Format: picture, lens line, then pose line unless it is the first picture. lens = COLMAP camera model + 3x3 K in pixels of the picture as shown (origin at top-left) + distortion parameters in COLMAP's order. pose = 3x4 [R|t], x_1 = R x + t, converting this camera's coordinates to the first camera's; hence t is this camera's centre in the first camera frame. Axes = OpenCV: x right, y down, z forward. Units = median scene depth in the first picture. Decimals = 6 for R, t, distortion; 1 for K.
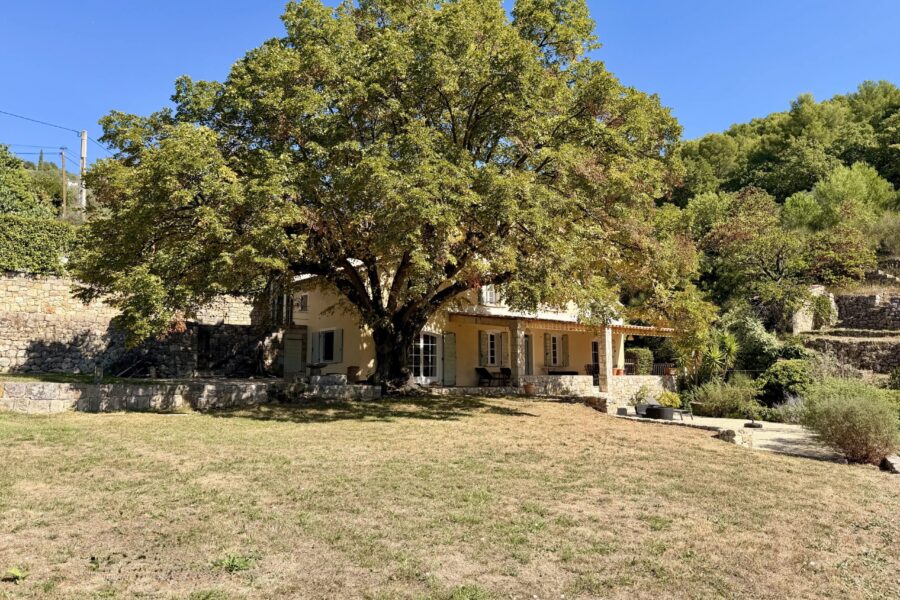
lens RADIAL K [[632.0, 0, 447.4], [0, 632.0, 293.3], [0, 0, 1]] dist [0.045407, -0.032956]
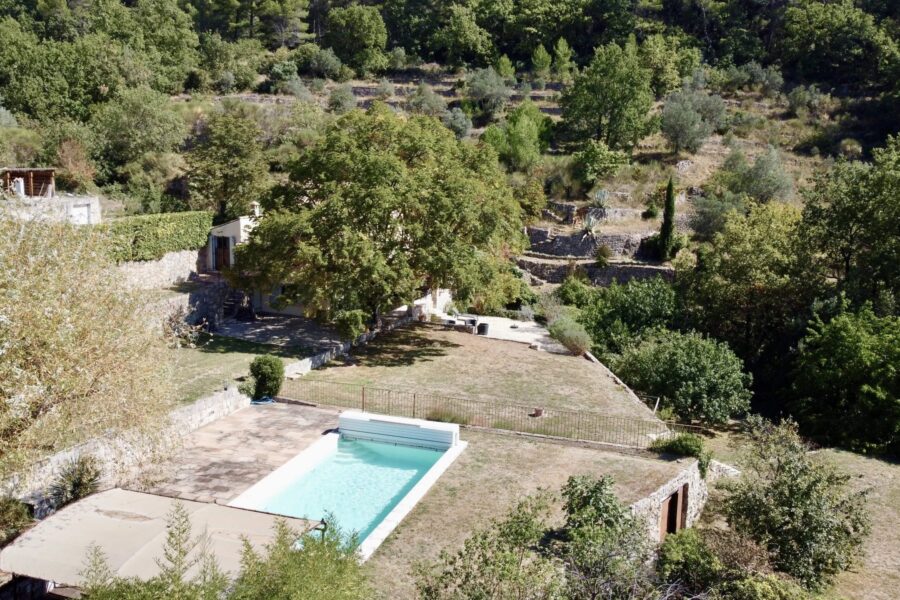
lens RADIAL K [[813.2, 0, 450.7], [0, 813.2, 302.5], [0, 0, 1]] dist [-0.007833, 0.014772]
pose [[0.829821, -0.070076, 0.553612, -0.964800], [-0.097183, 0.958775, 0.267032, -0.465272], [-0.549502, -0.275391, 0.788802, -0.788250]]
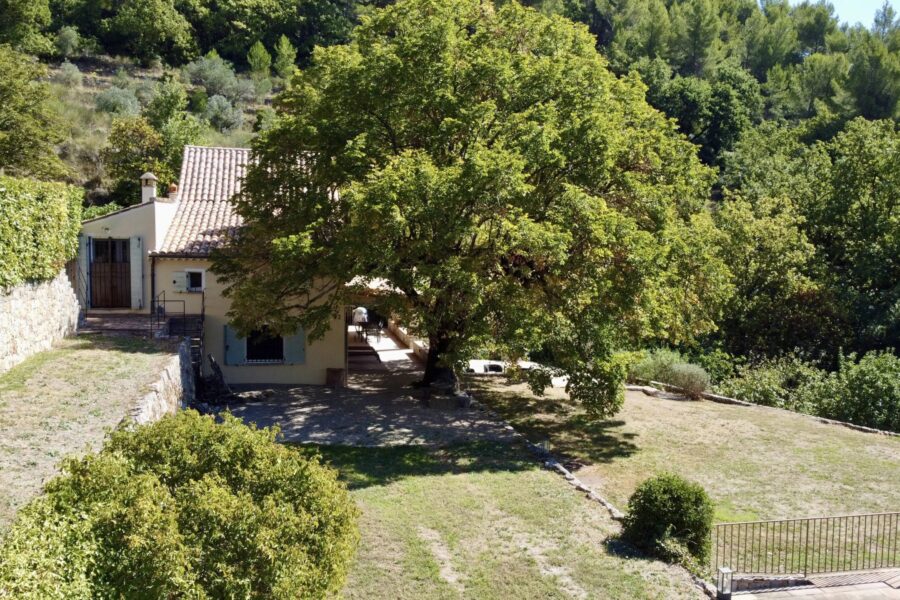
lens RADIAL K [[813.2, 0, 447.7], [0, 813.2, 297.1], [0, 0, 1]] dist [-0.007833, 0.014772]
pose [[0.449469, -0.069799, 0.890565, -1.001139], [-0.133950, 0.980405, 0.144445, -0.154032], [-0.883196, -0.184214, 0.431312, 0.367016]]
